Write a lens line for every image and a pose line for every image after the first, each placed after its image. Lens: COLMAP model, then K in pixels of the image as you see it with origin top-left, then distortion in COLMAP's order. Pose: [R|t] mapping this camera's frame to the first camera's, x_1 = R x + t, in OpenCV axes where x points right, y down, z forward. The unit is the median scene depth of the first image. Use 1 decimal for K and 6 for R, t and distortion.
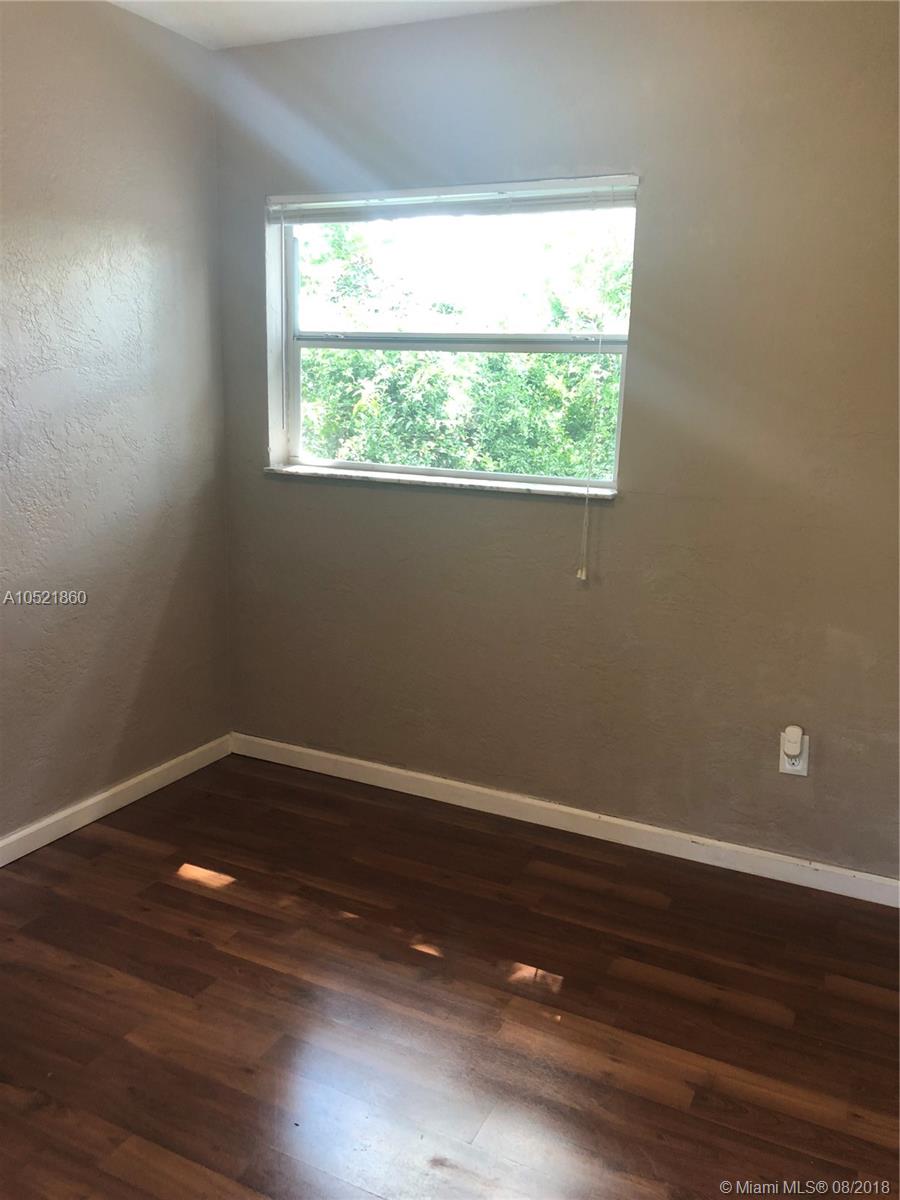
lens RADIAL K [[987.6, 0, 445.4], [0, 987.6, 595.8], [0, 0, 1]] dist [0.094562, -0.112596]
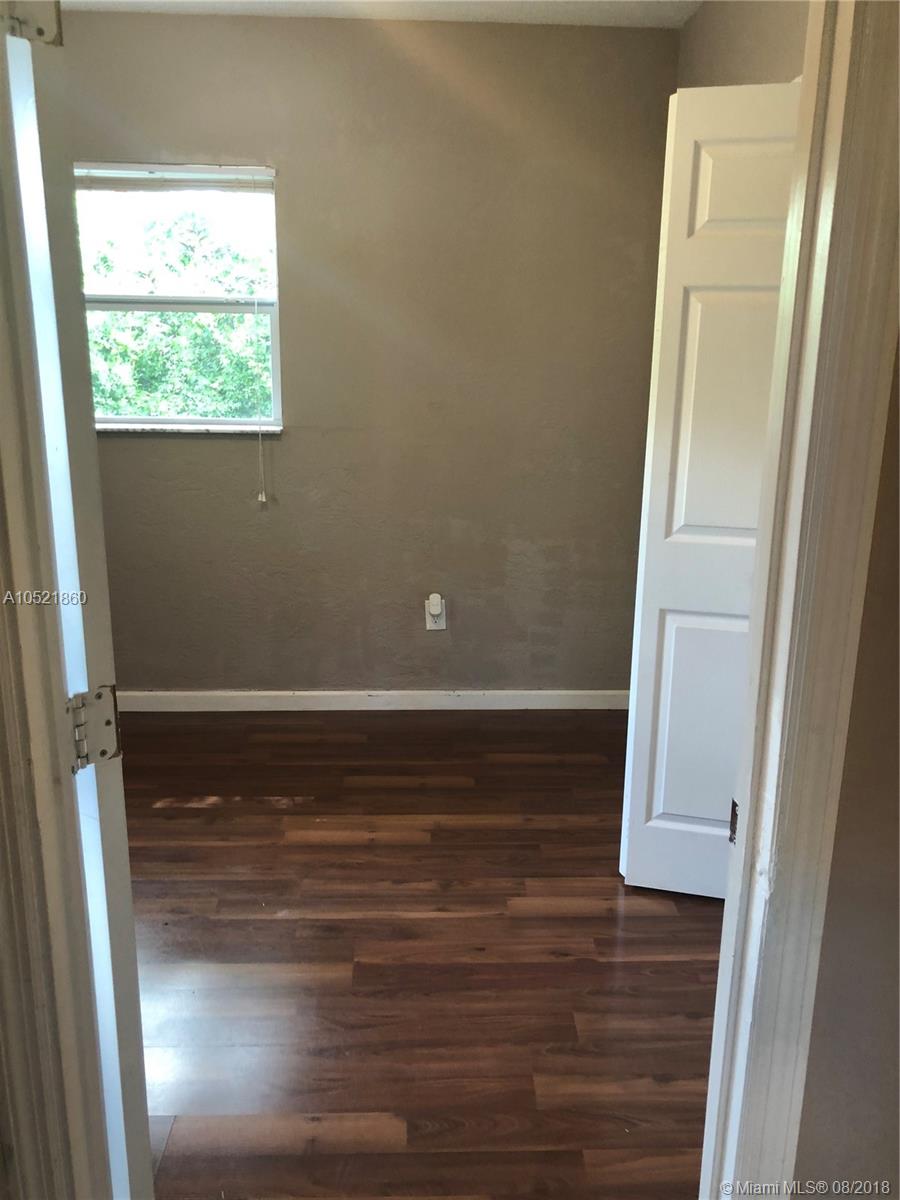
lens RADIAL K [[987.6, 0, 445.4], [0, 987.6, 595.8], [0, 0, 1]] dist [0.094562, -0.112596]
pose [[0.885887, -0.133802, 0.444186, -0.225233], [0.113472, 0.990916, 0.072182, 0.036787], [-0.449809, -0.013542, 0.893022, -0.197609]]
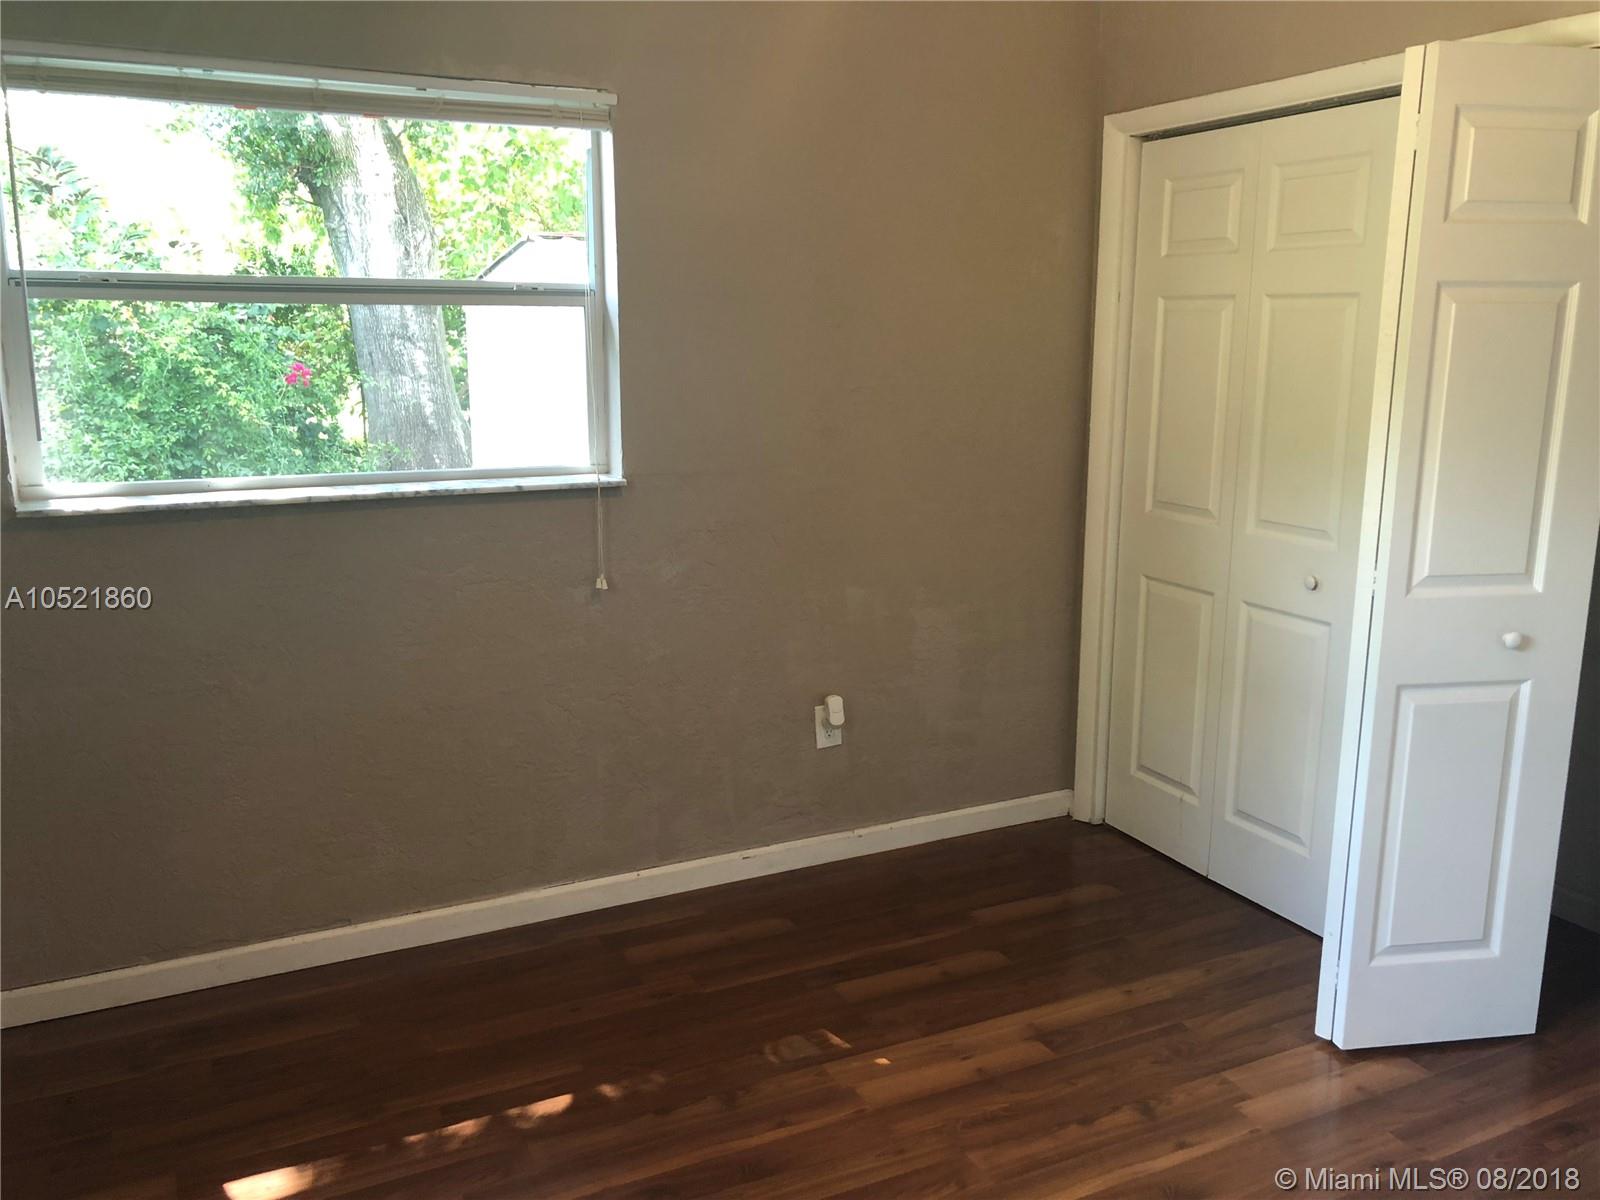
lens RADIAL K [[1319.2, 0, 800.0], [0, 1319.2, 600.0], [0, 0, 1]] dist [0.026464, -0.006663]
pose [[0.613732, -0.191031, 0.766055, -0.586734], [0.185628, 0.978001, 0.095167, -0.080801], [-0.767382, 0.083794, 0.635691, 0.207839]]
